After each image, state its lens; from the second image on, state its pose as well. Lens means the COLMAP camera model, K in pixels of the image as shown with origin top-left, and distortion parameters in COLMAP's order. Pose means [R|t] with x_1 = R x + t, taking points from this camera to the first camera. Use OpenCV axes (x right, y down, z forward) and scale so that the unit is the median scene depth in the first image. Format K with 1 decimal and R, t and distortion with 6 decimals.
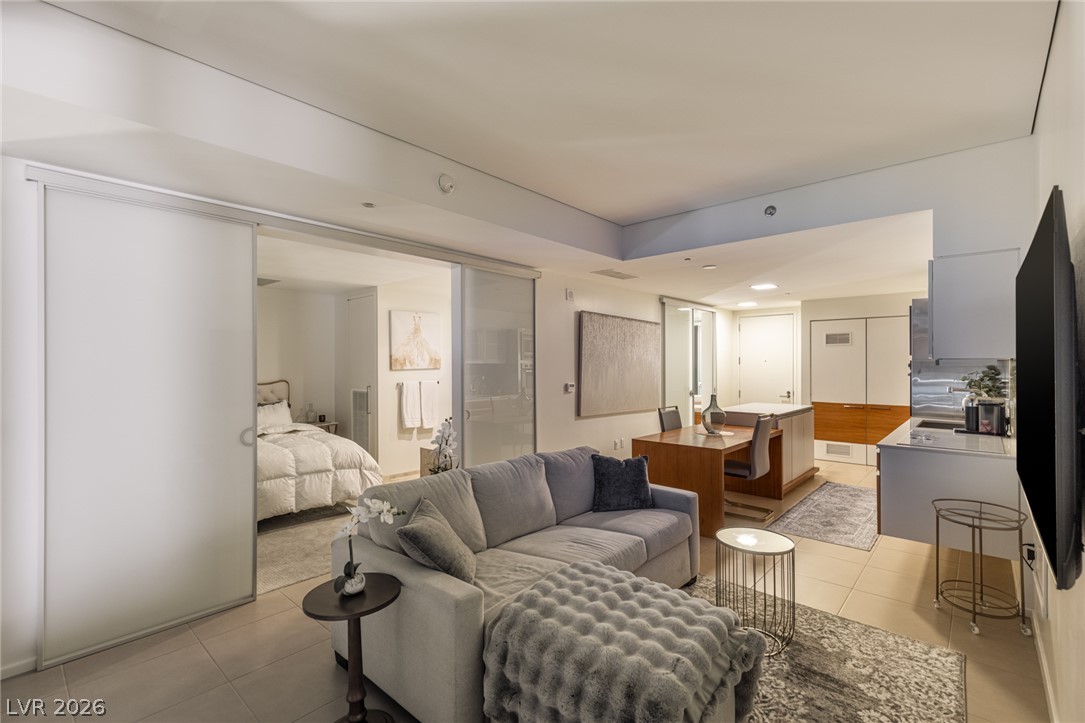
lens RADIAL K [[485.5, 0, 547.9], [0, 485.5, 375.9], [0, 0, 1]] dist [0.010040, 0.000173]
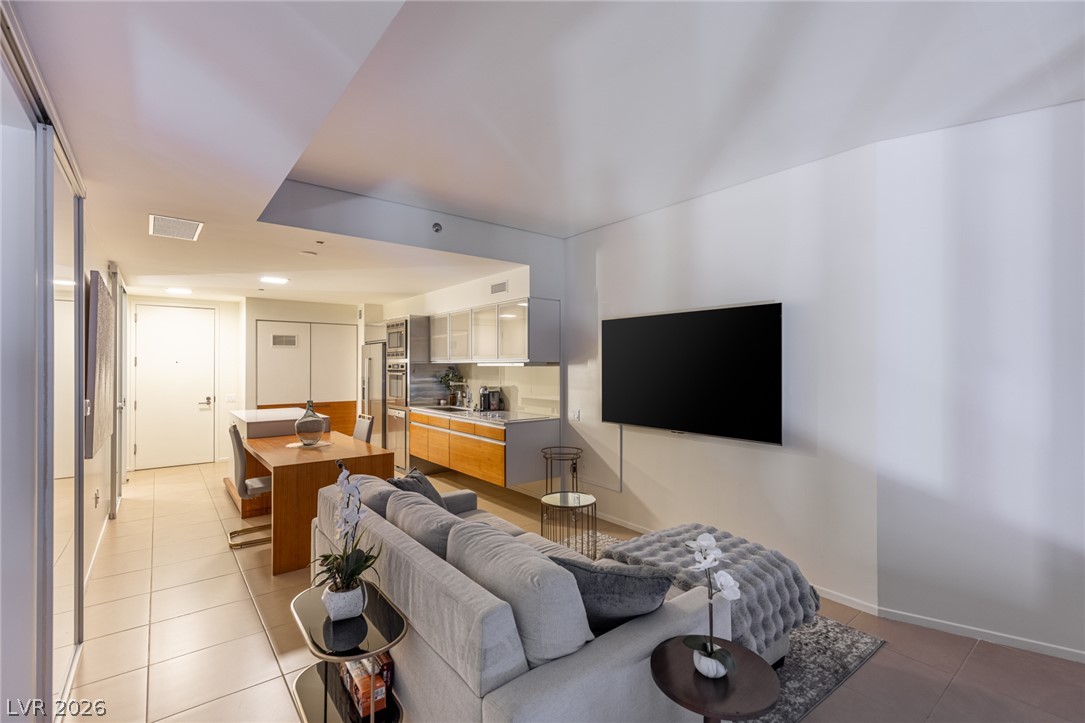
lens RADIAL K [[485.5, 0, 547.9], [0, 485.5, 375.9], [0, 0, 1]] dist [0.010040, 0.000173]
pose [[0.170503, -0.021645, 0.985119, -0.407648], [0.024928, 0.999533, 0.017647, -0.009675], [-0.985042, 0.021548, 0.170963, 0.387970]]
